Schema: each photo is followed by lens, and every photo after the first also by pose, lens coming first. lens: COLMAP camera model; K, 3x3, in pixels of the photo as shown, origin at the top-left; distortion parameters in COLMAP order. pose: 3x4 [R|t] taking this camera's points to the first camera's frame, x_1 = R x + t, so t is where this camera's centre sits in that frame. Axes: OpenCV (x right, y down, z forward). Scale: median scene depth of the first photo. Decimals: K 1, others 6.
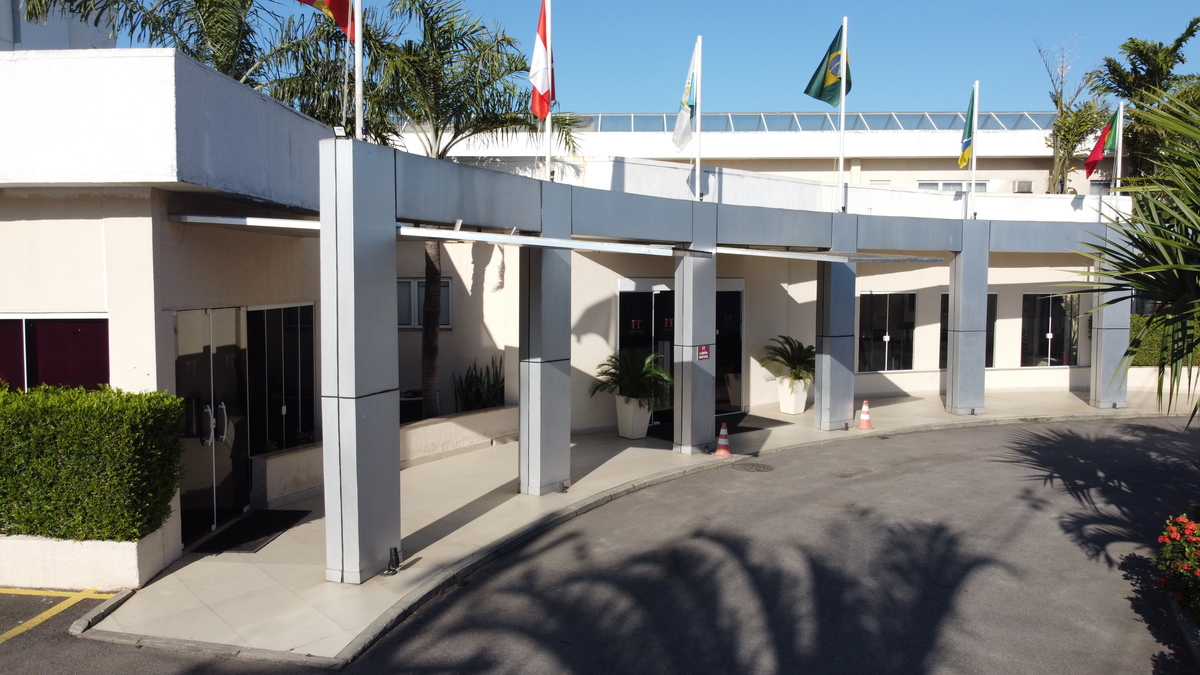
lens RADIAL K [[906.7, 0, 595.7], [0, 906.7, 339.8], [0, 0, 1]] dist [-0.009621, 0.002160]
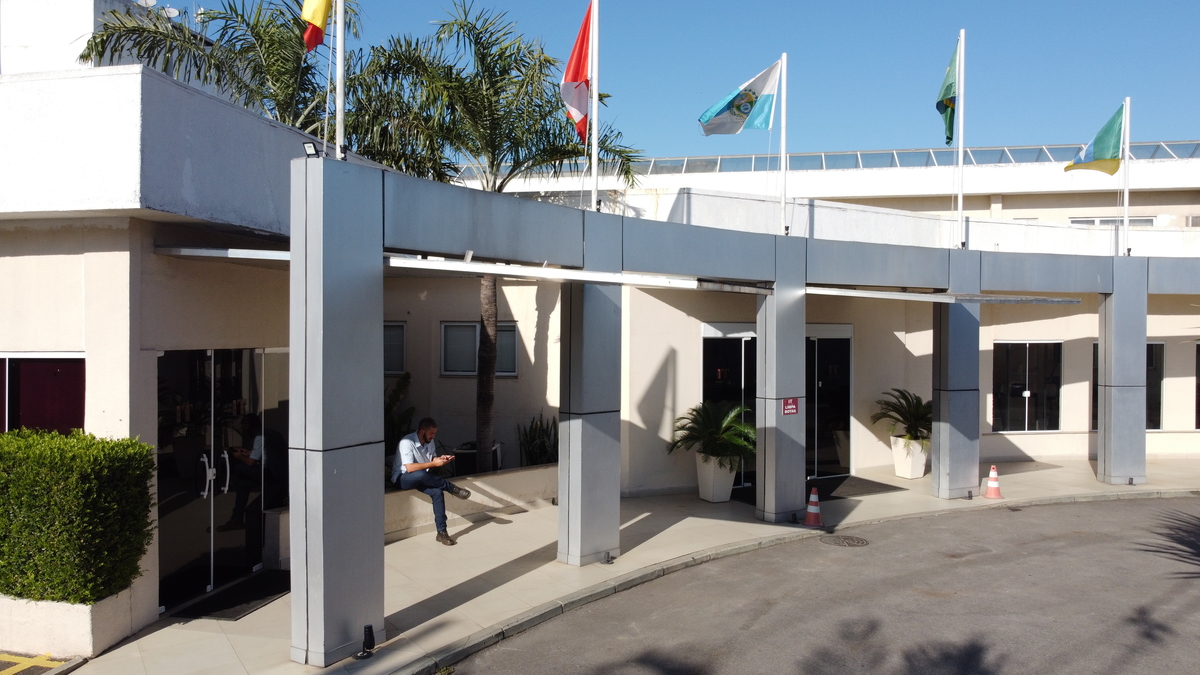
lens RADIAL K [[906.7, 0, 599.7], [0, 906.7, 337.0], [0, 0, 1]] dist [-0.009621, 0.002160]
pose [[0.986925, 0.003057, -0.161149, 0.094017], [-0.012927, 0.998101, -0.060233, 0.002726], [0.160658, 0.061528, 0.985090, 0.119271]]
